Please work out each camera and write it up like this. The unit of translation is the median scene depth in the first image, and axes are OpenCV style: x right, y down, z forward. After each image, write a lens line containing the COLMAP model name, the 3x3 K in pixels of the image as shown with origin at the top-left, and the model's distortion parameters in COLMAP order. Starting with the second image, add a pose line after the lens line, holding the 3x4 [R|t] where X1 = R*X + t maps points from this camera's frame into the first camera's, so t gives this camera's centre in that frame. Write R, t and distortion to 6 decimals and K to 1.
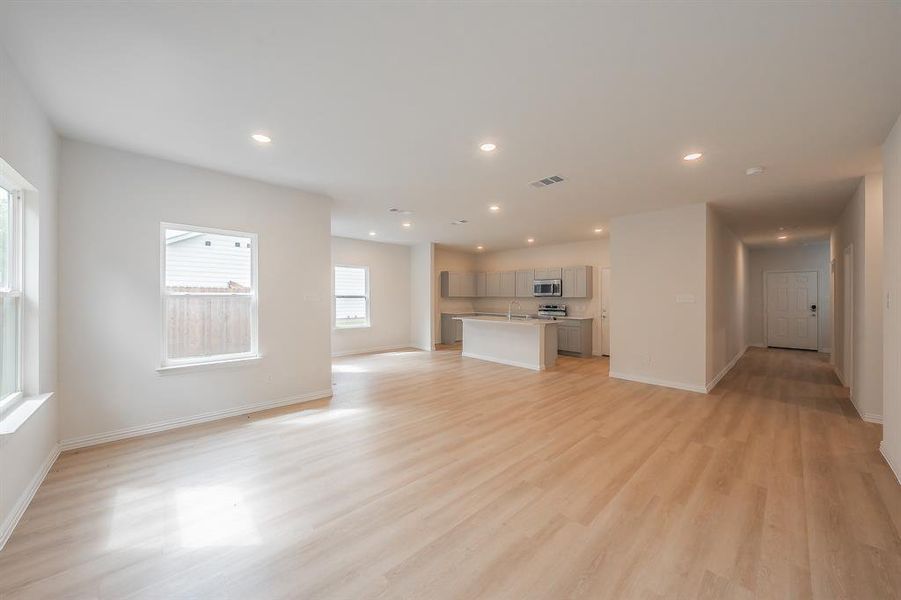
lens RADIAL K [[317.8, 0, 443.9], [0, 317.8, 295.5], [0, 0, 1]] dist [-0.002154, 0.000564]
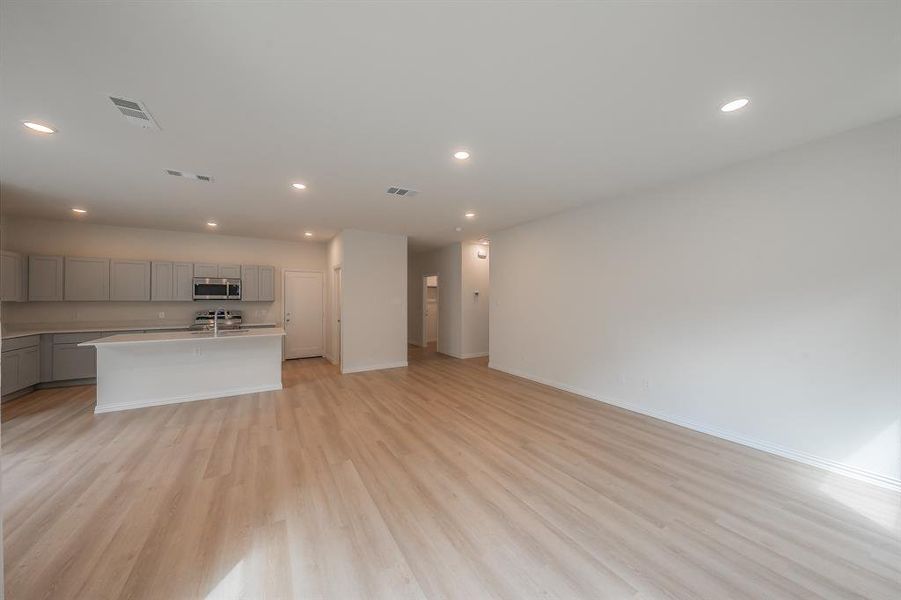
lens RADIAL K [[305.0, 0, 446.1], [0, 305.0, 297.8], [0, 0, 1]] dist [-0.000948, -0.000143]
pose [[0.209412, 0.000802, 0.977827, -0.306782], [-0.002572, 0.999997, -0.000269, -0.003838], [-0.977824, -0.002458, 0.209413, 0.315943]]
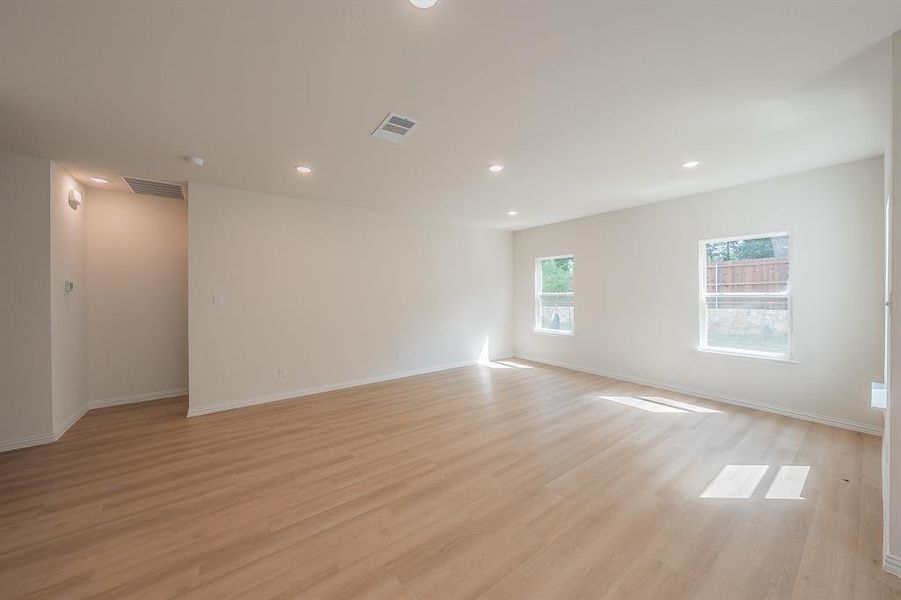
lens RADIAL K [[317.8, 0, 456.9], [0, 317.8, 293.4], [0, 0, 1]] dist [-0.002154, 0.000564]
pose [[-0.995341, -0.000631, 0.096411, 0.063402], [-0.000475, 0.999999, 0.001639, -0.005775], [-0.096412, 0.001586, -0.995340, 0.805733]]
